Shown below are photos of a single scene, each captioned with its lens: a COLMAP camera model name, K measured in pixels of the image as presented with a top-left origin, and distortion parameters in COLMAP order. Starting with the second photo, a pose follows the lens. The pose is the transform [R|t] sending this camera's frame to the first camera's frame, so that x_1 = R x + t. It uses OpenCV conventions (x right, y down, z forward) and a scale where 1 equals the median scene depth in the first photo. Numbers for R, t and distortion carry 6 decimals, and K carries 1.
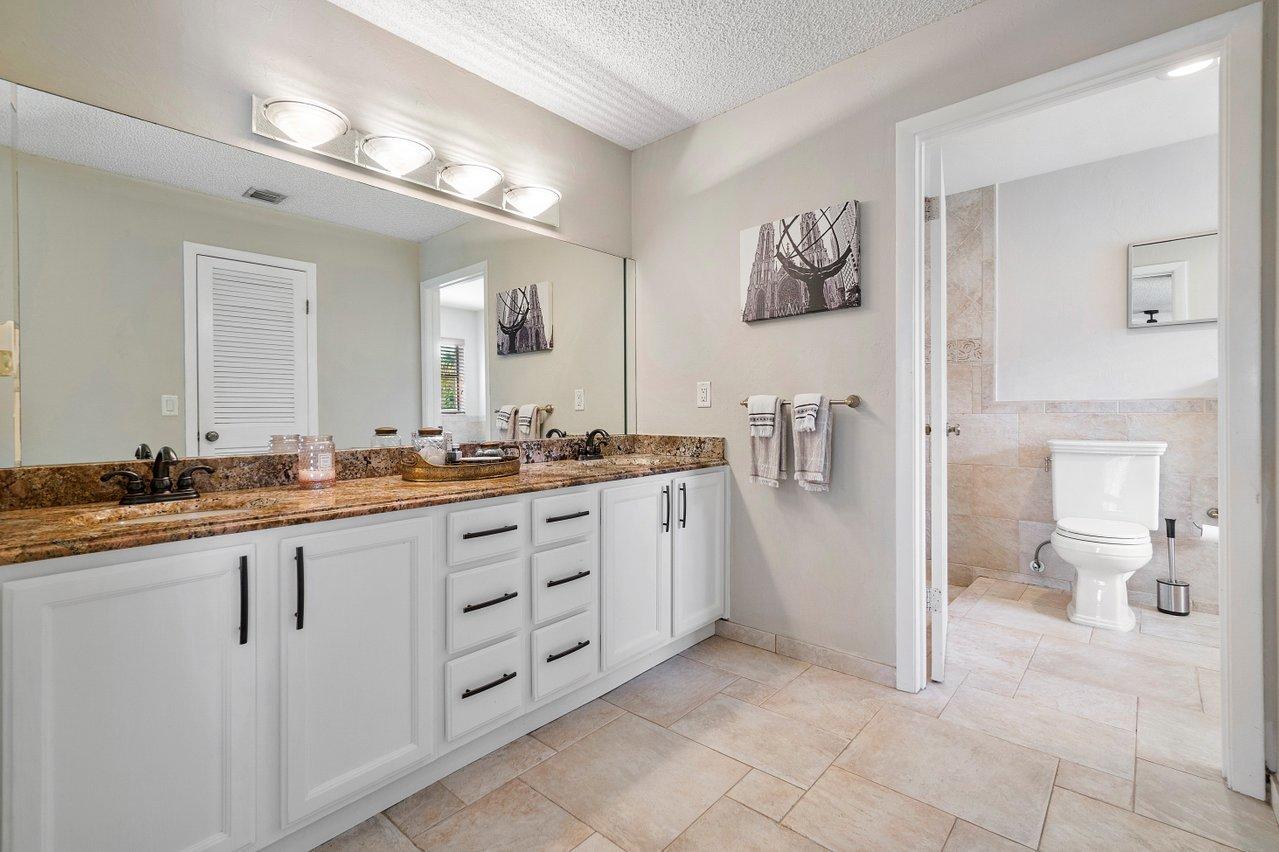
lens RADIAL K [[569.1, 0, 632.2], [0, 569.1, 412.8], [0, 0, 1]] dist [-0.003908, -0.000291]
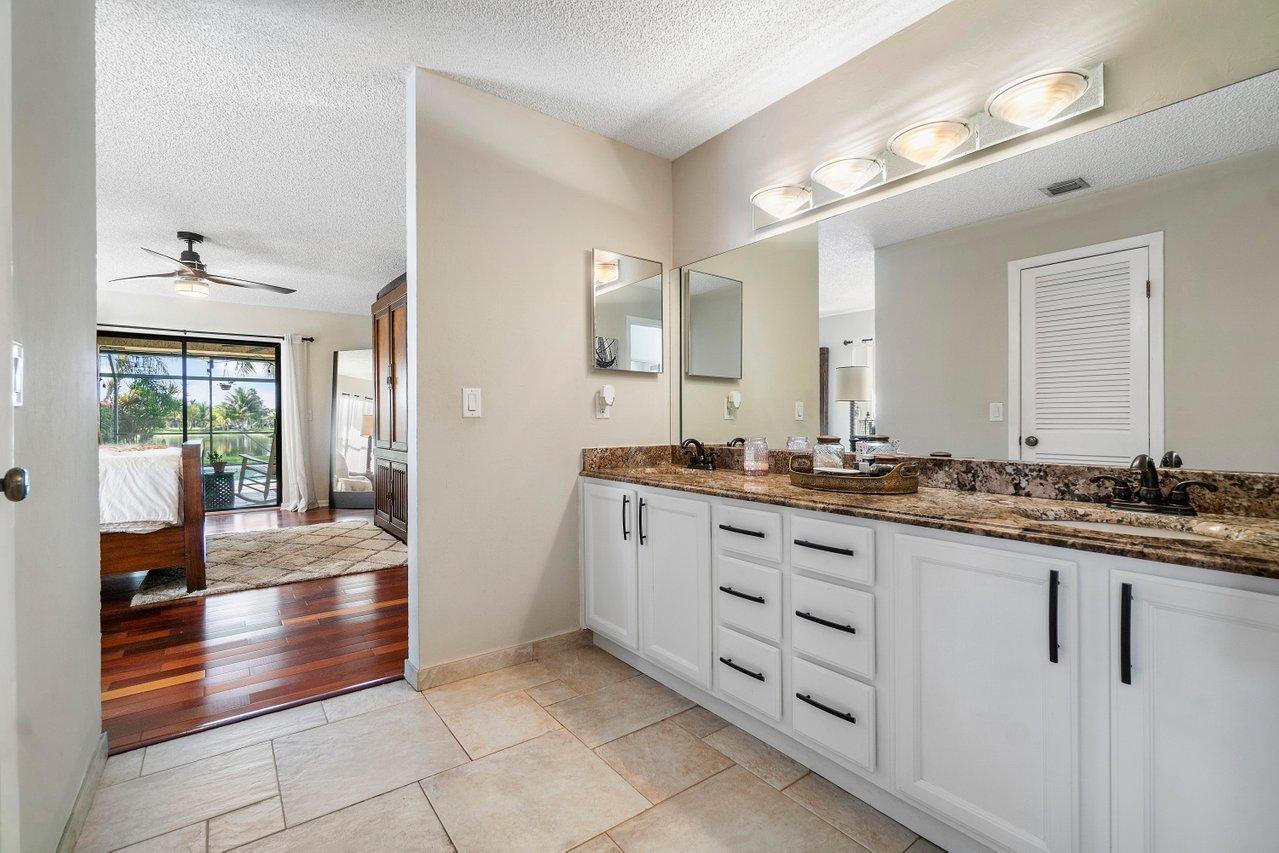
lens RADIAL K [[569.1, 0, 633.7], [0, 569.1, 427.8], [0, 0, 1]] dist [-0.003908, -0.000291]
pose [[-0.204553, 0.020311, -0.978645, 0.723217], [0.001657, 0.999790, 0.020403, -0.010304], [0.978854, 0.002552, -0.204544, 0.853046]]
